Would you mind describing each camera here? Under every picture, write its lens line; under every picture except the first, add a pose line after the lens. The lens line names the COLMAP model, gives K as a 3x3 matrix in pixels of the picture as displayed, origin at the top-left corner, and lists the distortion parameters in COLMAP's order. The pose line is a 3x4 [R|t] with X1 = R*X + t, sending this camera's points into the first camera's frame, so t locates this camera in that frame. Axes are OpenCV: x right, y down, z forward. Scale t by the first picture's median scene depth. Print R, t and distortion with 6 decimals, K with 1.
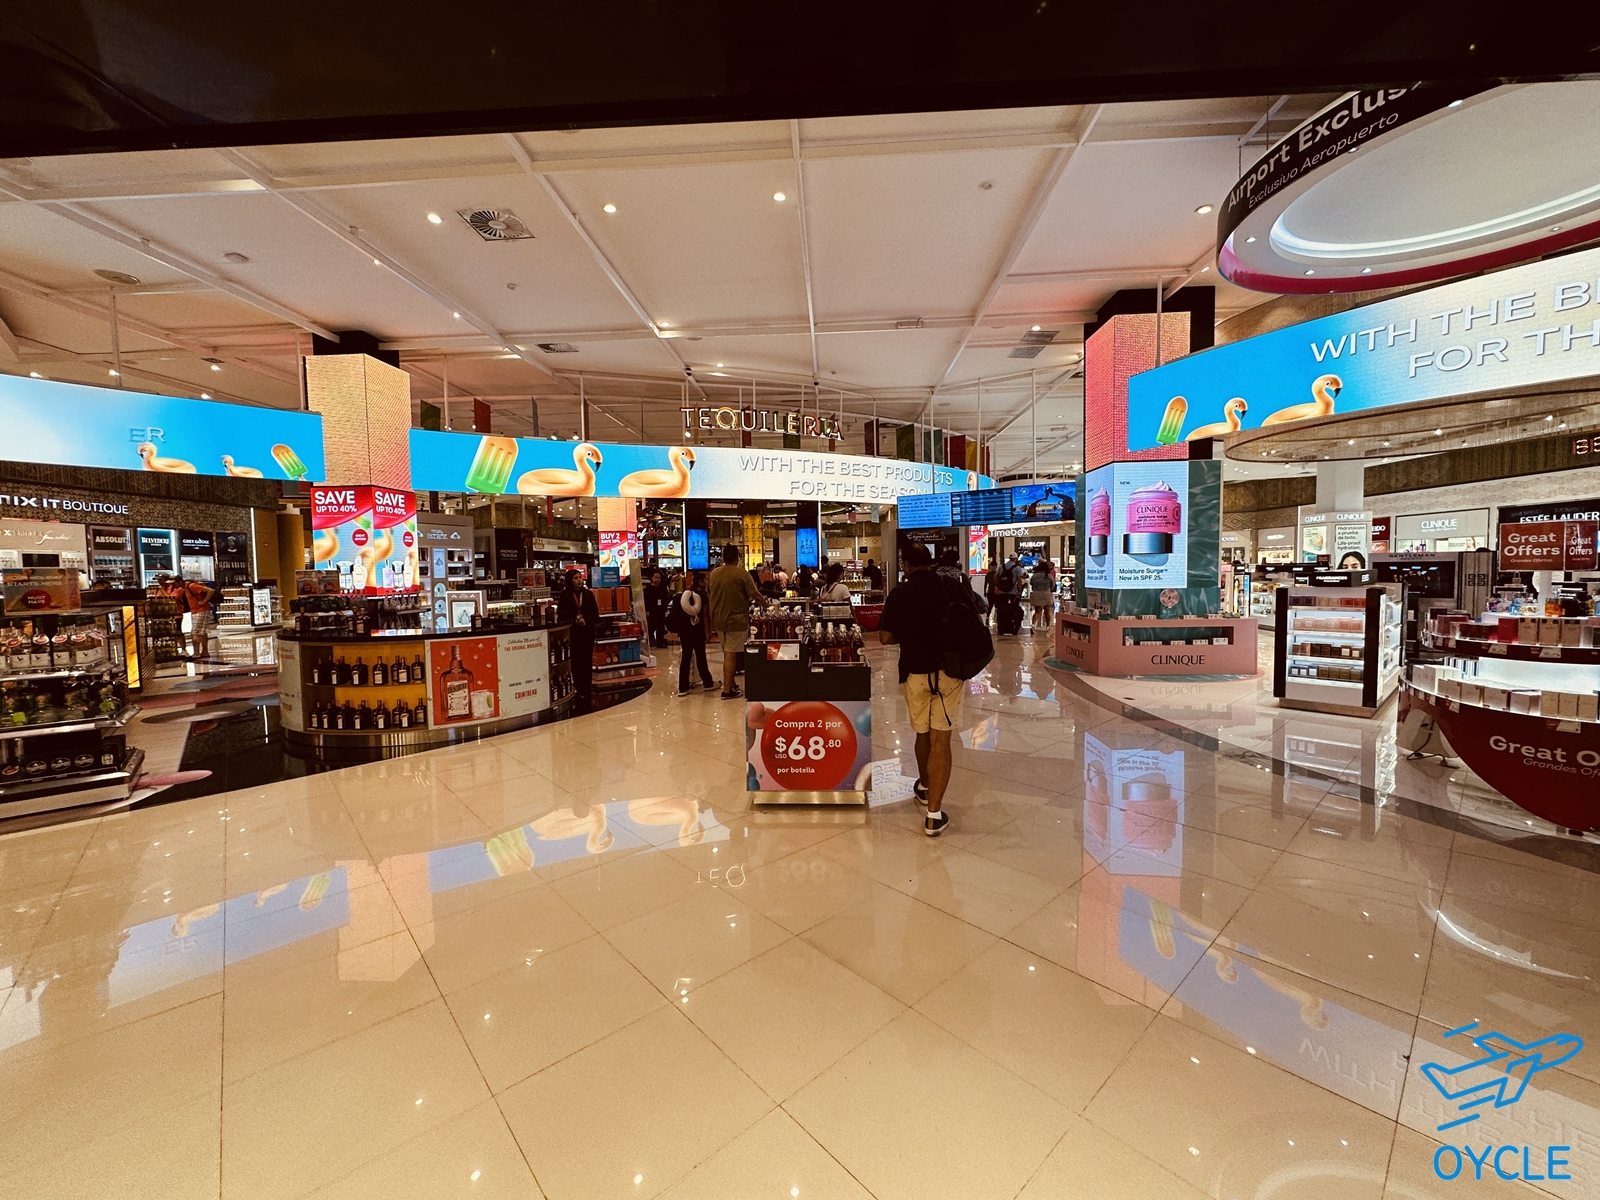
lens RADIAL K [[644.7, 0, 797.2], [0, 644.7, 603.0], [0, 0, 1]] dist [-0.011910, -0.000081]
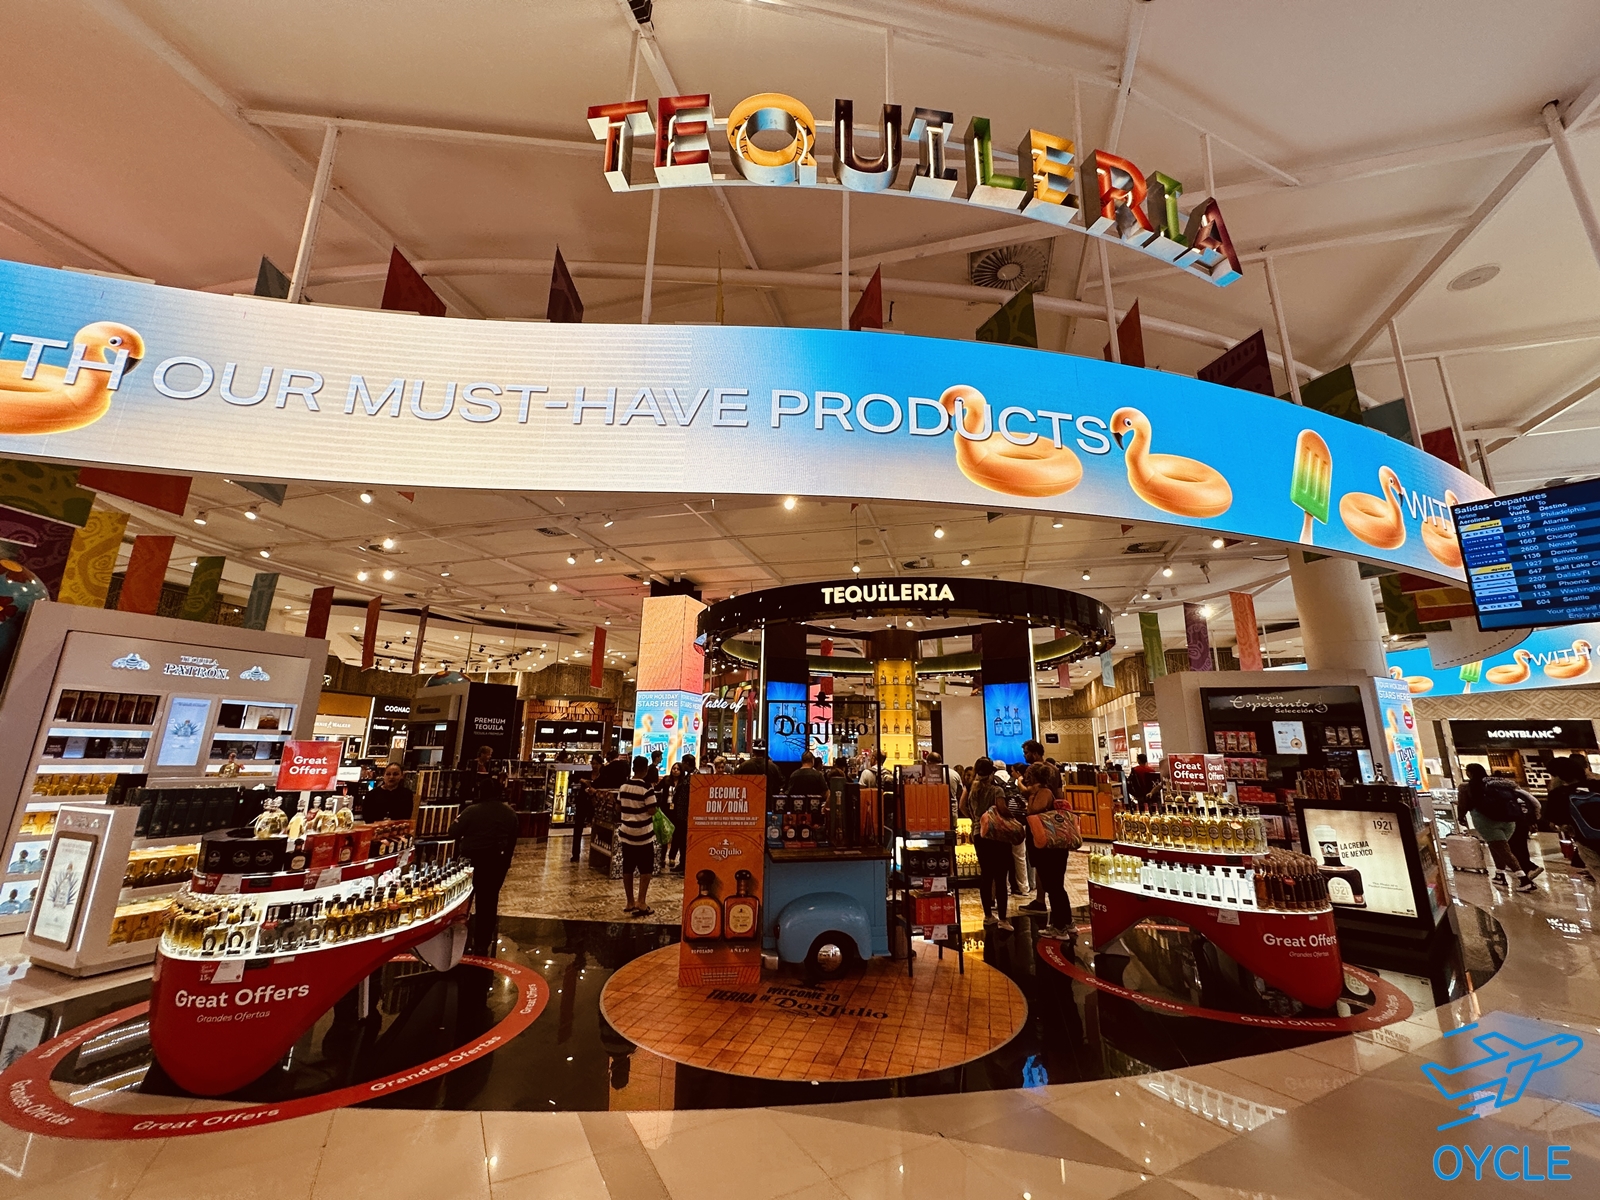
lens RADIAL K [[644.7, 0, 797.6], [0, 644.7, 601.3], [0, 0, 1]] dist [-0.011910, -0.000081]
pose [[0.975634, -0.020344, -0.218459, -0.040609], [-0.043576, 0.957890, -0.283809, -0.039394], [0.215034, 0.286414, 0.933664, 0.623808]]
